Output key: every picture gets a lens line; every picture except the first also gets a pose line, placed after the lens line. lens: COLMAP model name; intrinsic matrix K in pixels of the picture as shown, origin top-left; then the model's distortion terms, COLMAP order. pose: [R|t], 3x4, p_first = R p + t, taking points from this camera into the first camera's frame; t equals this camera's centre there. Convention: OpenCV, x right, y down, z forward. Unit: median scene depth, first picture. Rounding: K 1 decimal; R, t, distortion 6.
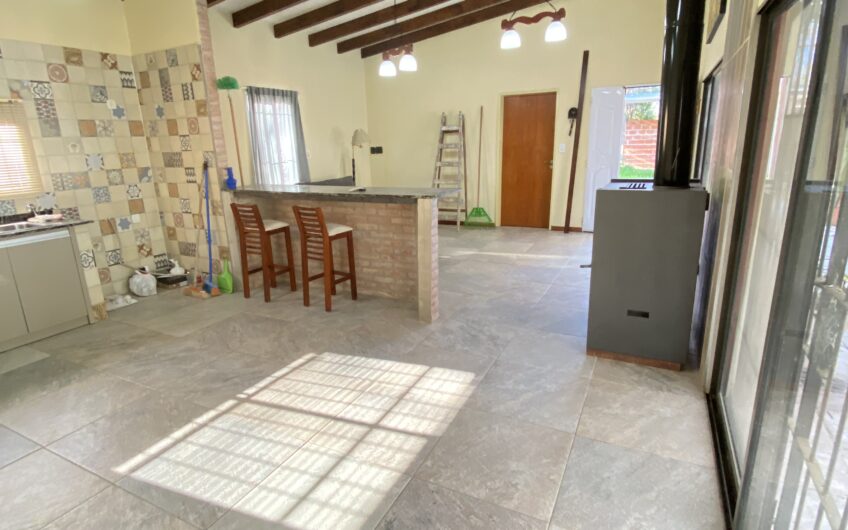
lens RADIAL K [[458.4, 0, 427.6], [0, 458.4, 263.1], [0, 0, 1]] dist [0.039978, -0.035299]
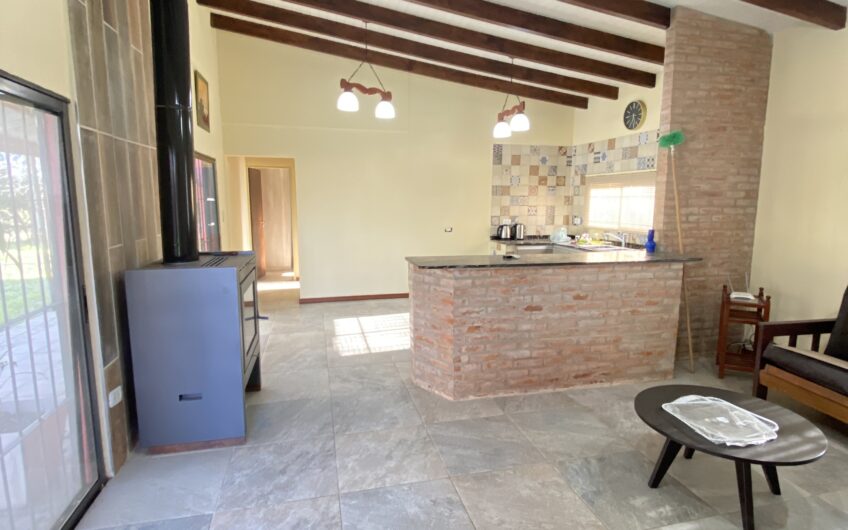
lens RADIAL K [[458.4, 0, 427.6], [0, 458.4, 263.1], [0, 0, 1]] dist [0.039978, -0.035299]
pose [[-0.758758, 0.135790, -0.637062, 0.696797], [-0.152456, 0.913841, 0.376366, -0.581669], [0.633280, 0.382694, -0.672682, 1.829557]]
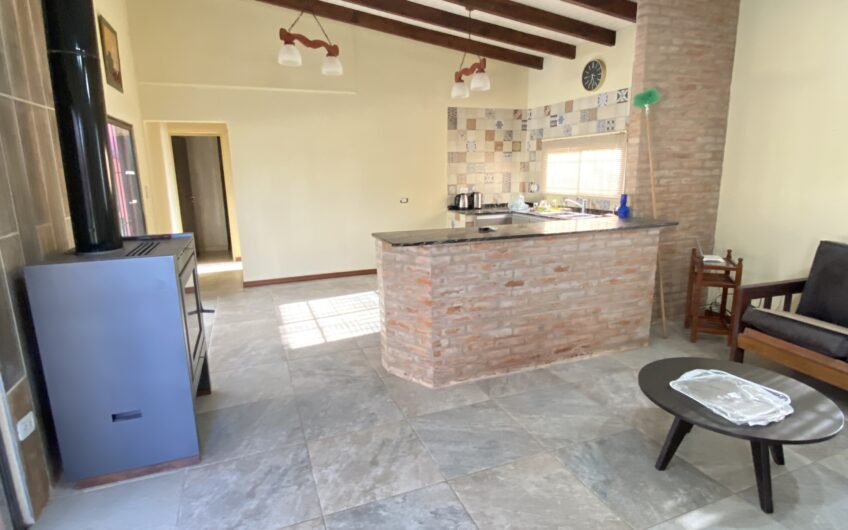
lens RADIAL K [[458.4, 0, 427.6], [0, 458.4, 263.1], [0, 0, 1]] dist [0.039978, -0.035299]
pose [[-0.665542, 0.209551, -0.716339, 0.677014], [-0.164233, 0.895135, 0.414441, -0.551895], [0.728067, 0.393474, -0.561335, 1.743064]]
